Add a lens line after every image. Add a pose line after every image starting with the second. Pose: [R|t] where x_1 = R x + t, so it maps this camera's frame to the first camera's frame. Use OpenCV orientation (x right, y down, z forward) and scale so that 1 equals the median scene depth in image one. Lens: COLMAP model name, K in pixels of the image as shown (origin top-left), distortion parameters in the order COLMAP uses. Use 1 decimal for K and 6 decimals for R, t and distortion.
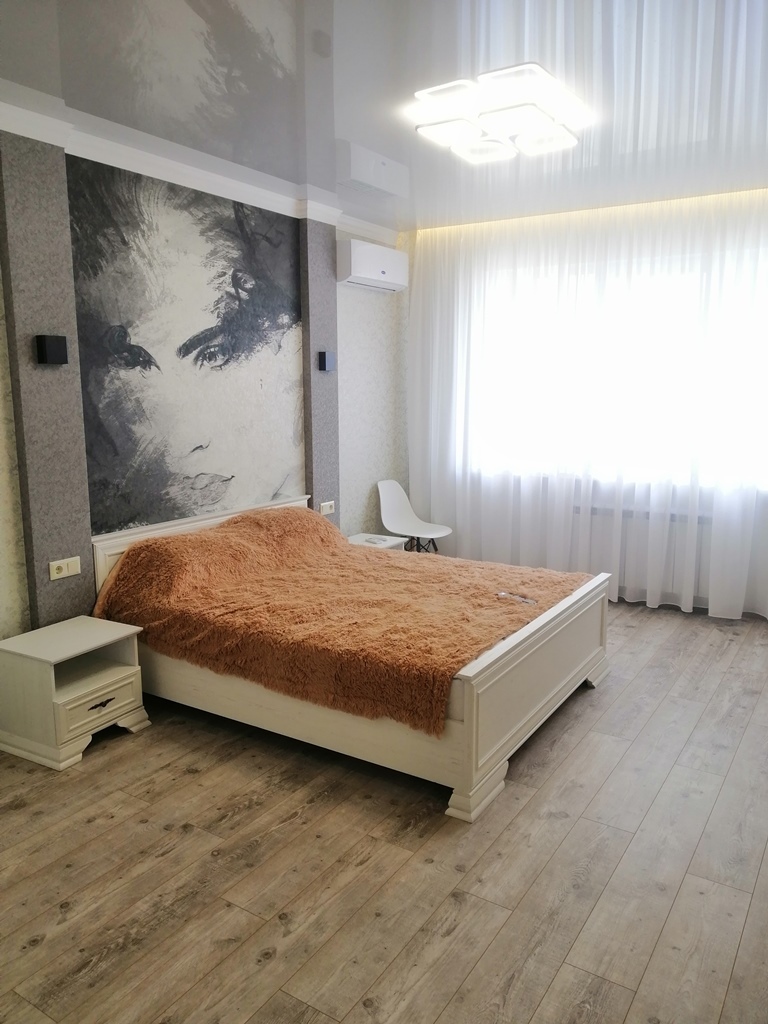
lens RADIAL K [[775.0, 0, 385.2], [0, 775.0, 513.7], [0, 0, 1]] dist [0.020310, -0.017601]
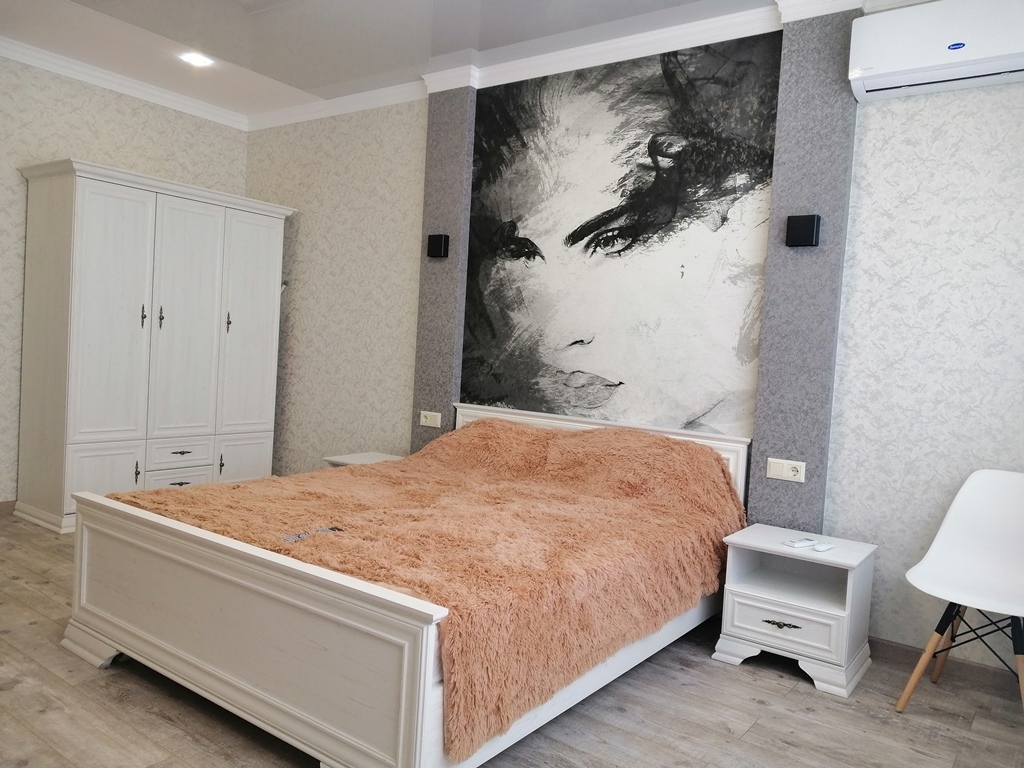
lens RADIAL K [[775.0, 0, 511.9], [0, 775.0, 379.5], [0, 0, 1]] dist [0.020310, -0.017601]
pose [[-0.083272, 0.047485, -0.995395, 0.696921], [-0.217045, 0.974020, 0.064622, -0.087085], [0.972603, 0.221426, -0.070802, 1.033965]]
